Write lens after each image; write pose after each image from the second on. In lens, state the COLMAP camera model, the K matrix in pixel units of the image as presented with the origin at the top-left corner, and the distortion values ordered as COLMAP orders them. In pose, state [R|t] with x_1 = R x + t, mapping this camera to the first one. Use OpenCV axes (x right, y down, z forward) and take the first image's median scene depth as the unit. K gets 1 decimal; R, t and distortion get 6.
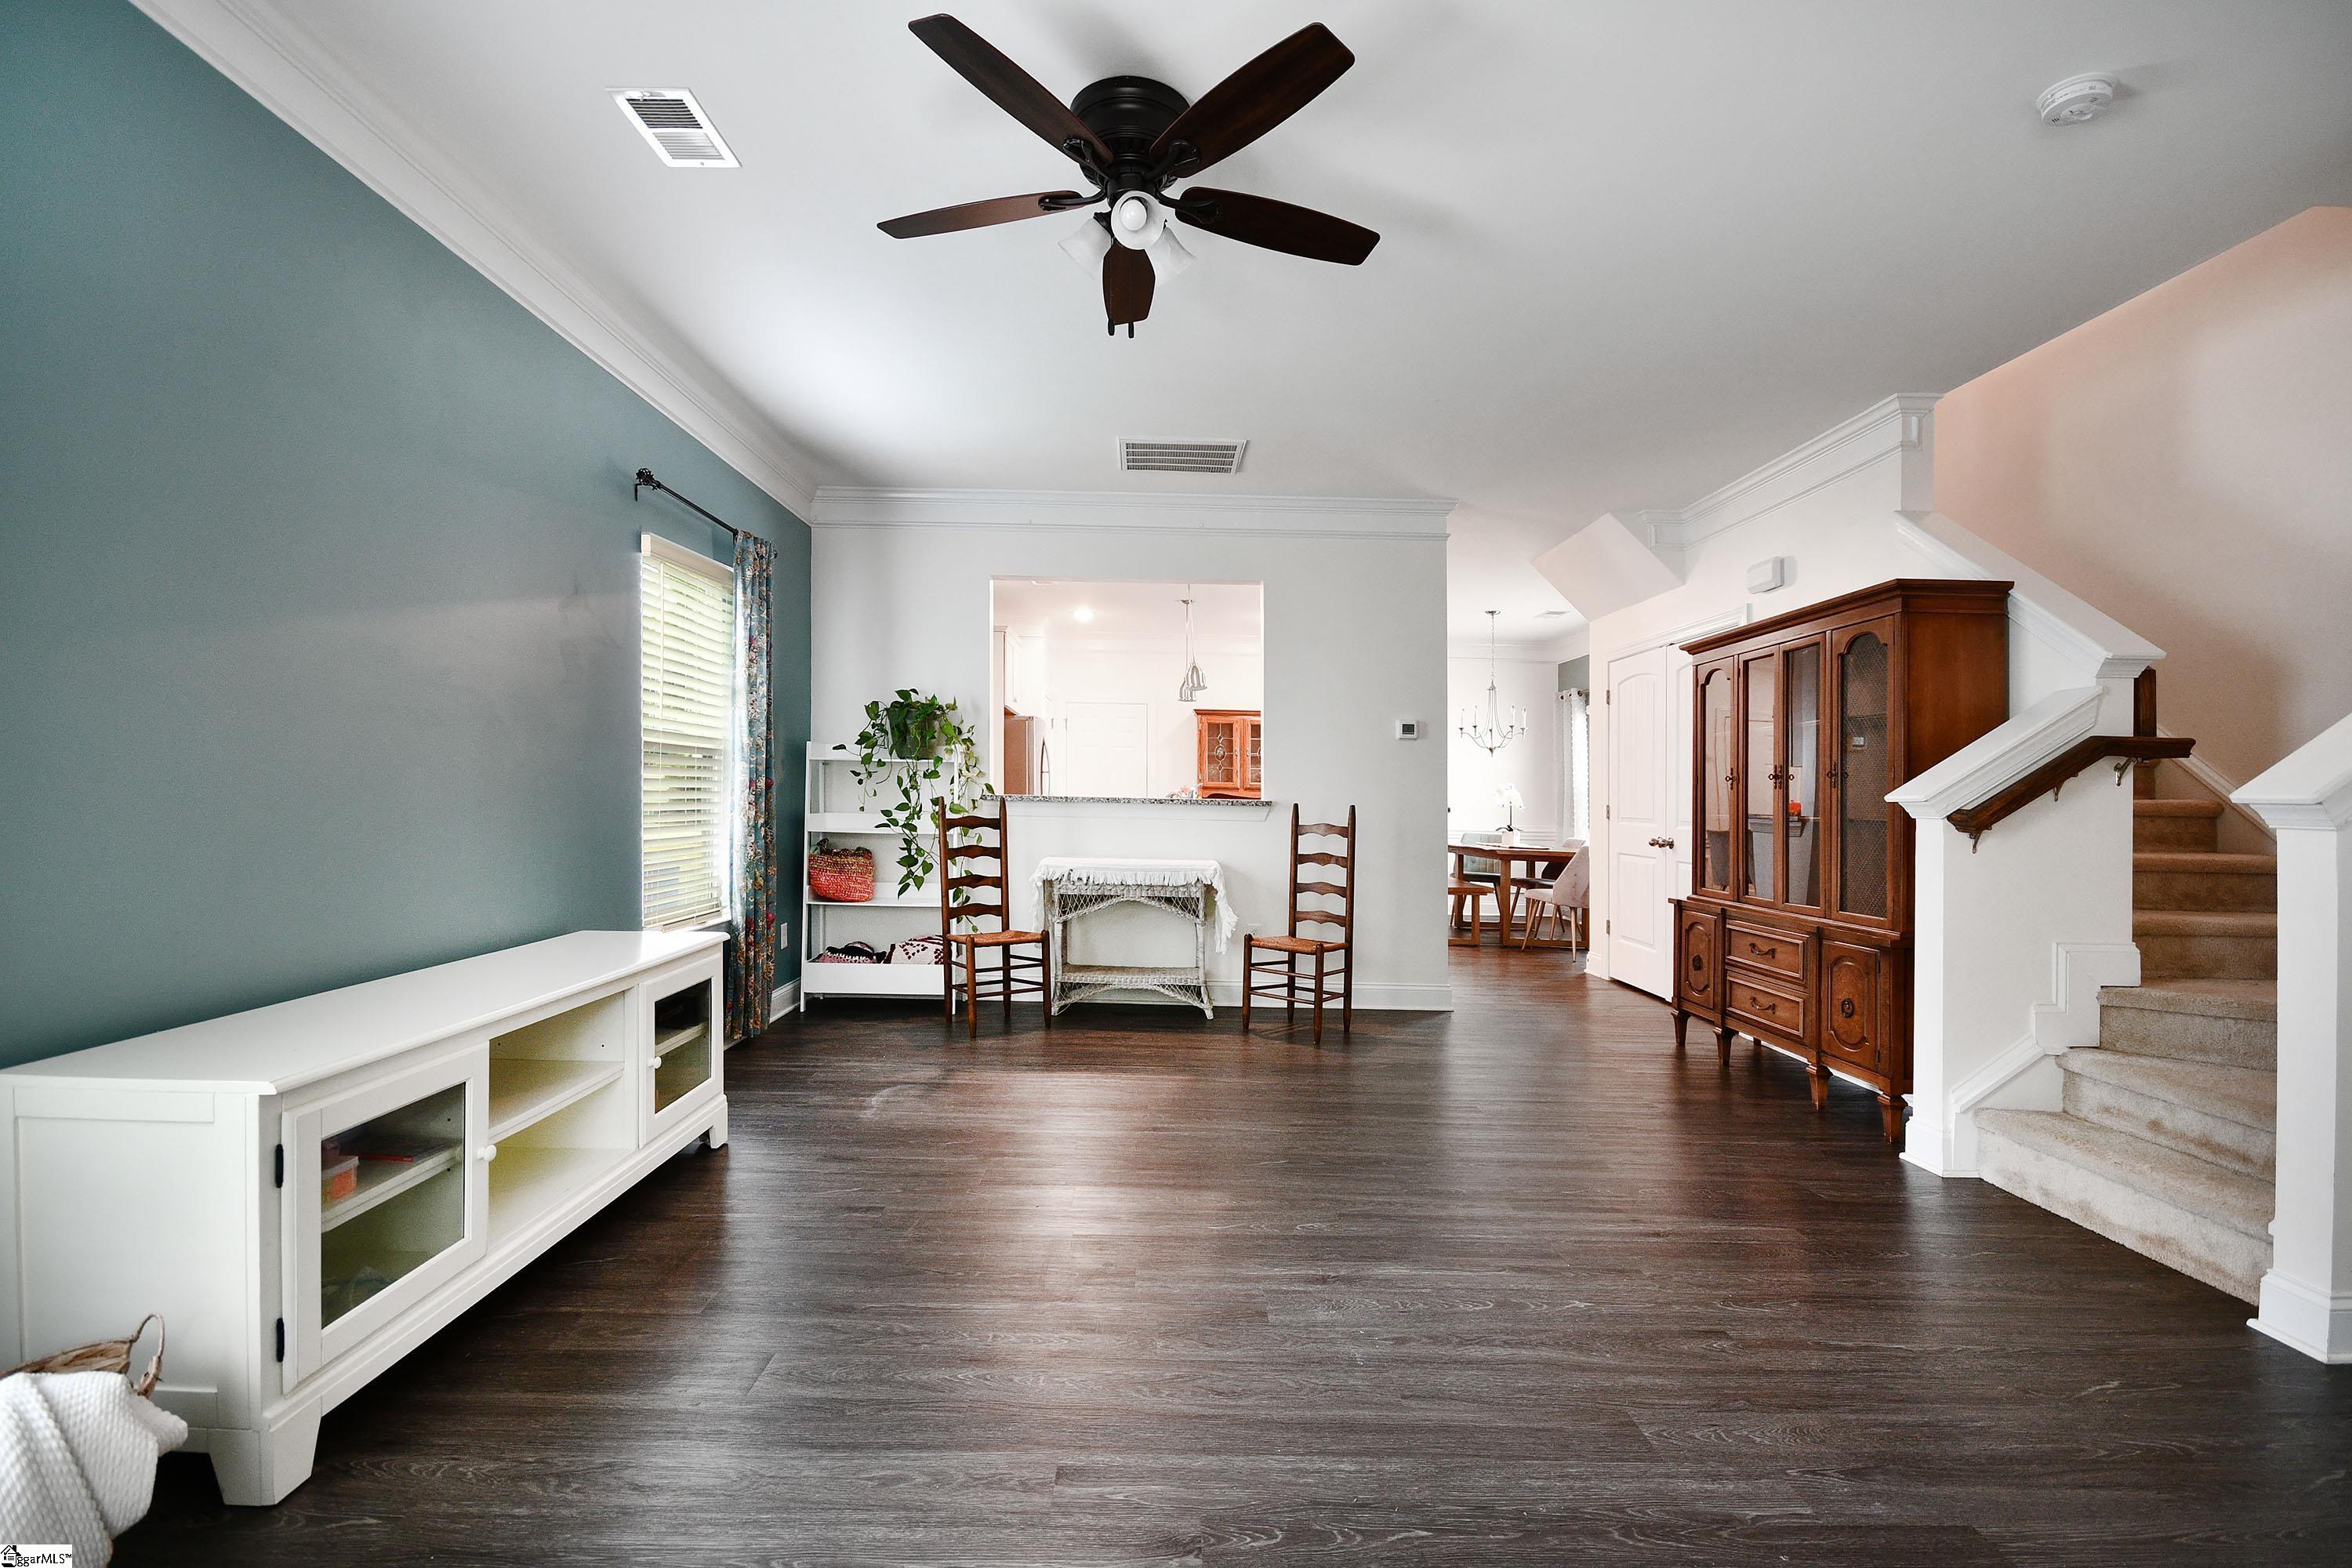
lens RADIAL K [[1089.6, 0, 1120.8], [0, 1089.6, 789.5], [0, 0, 1]] dist [0.001560, -0.004923]
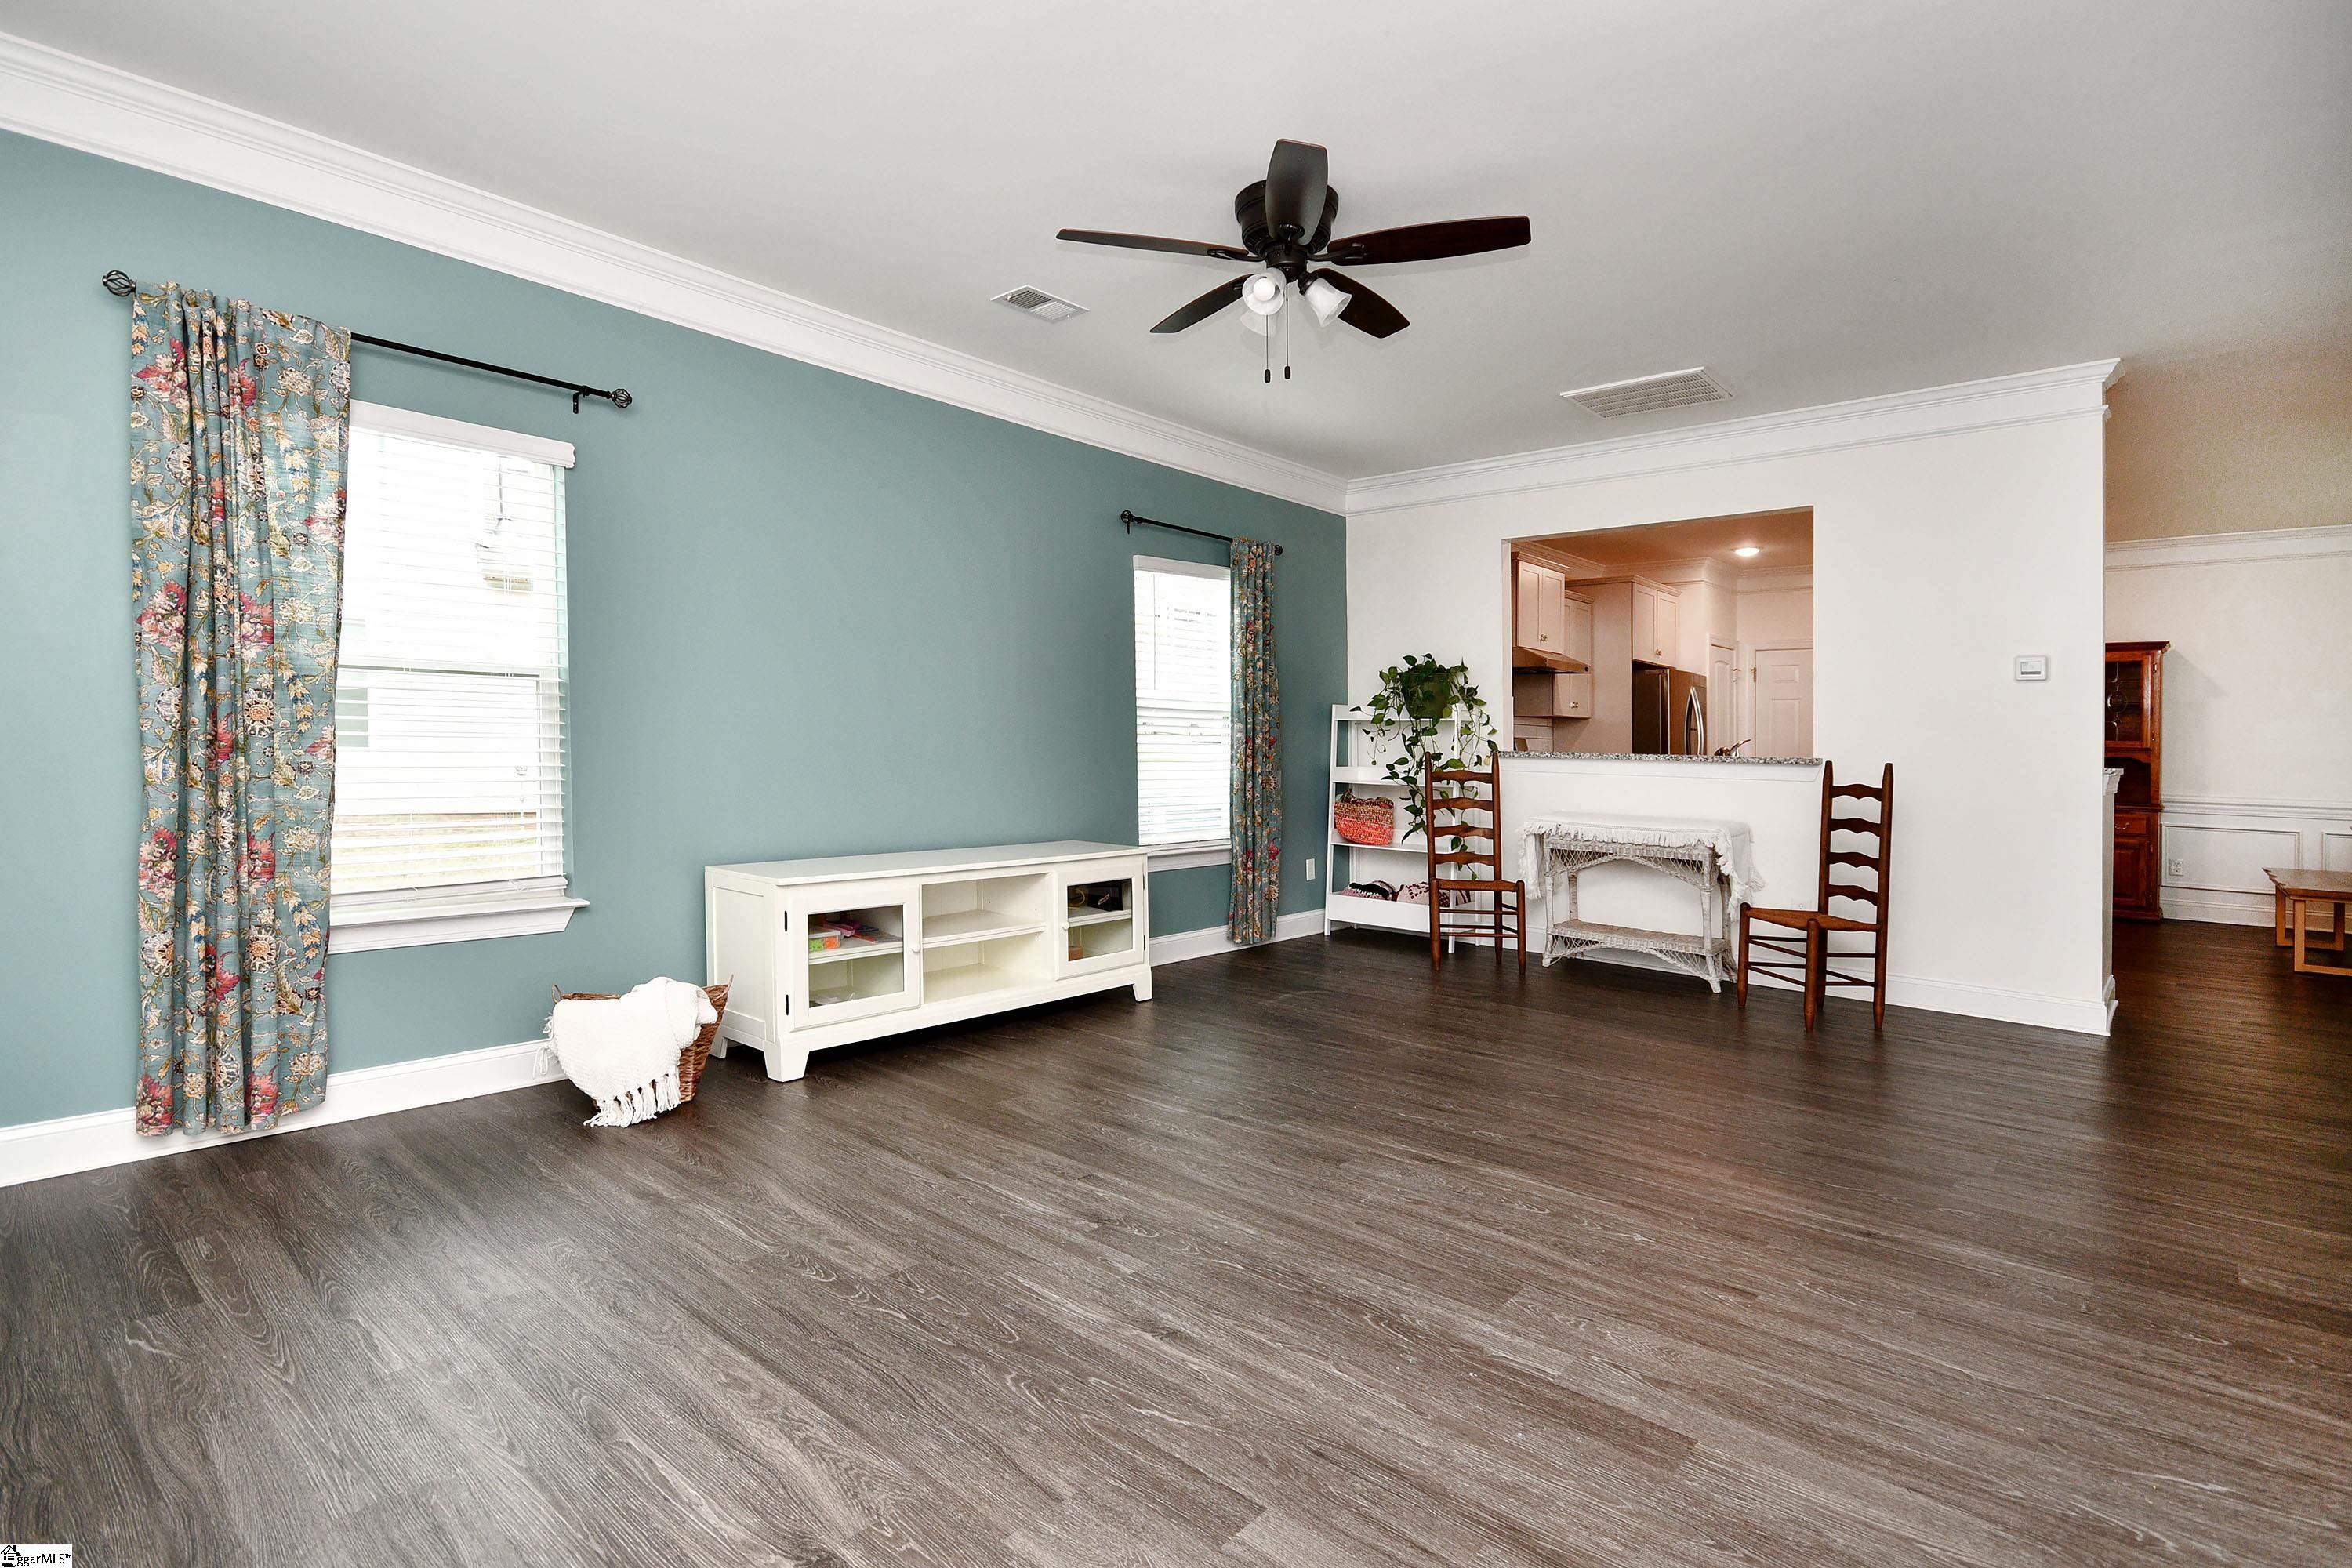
lens RADIAL K [[1088.1, 0, 1069.9], [0, 1088.1, 766.8], [0, 0, 1]] dist [0.000490, -0.000541]
pose [[0.736284, 0.010041, -0.676598, 0.382608], [-0.000382, 0.999896, 0.014424, 0.007084], [0.676673, -0.010361, 0.736211, -0.062105]]
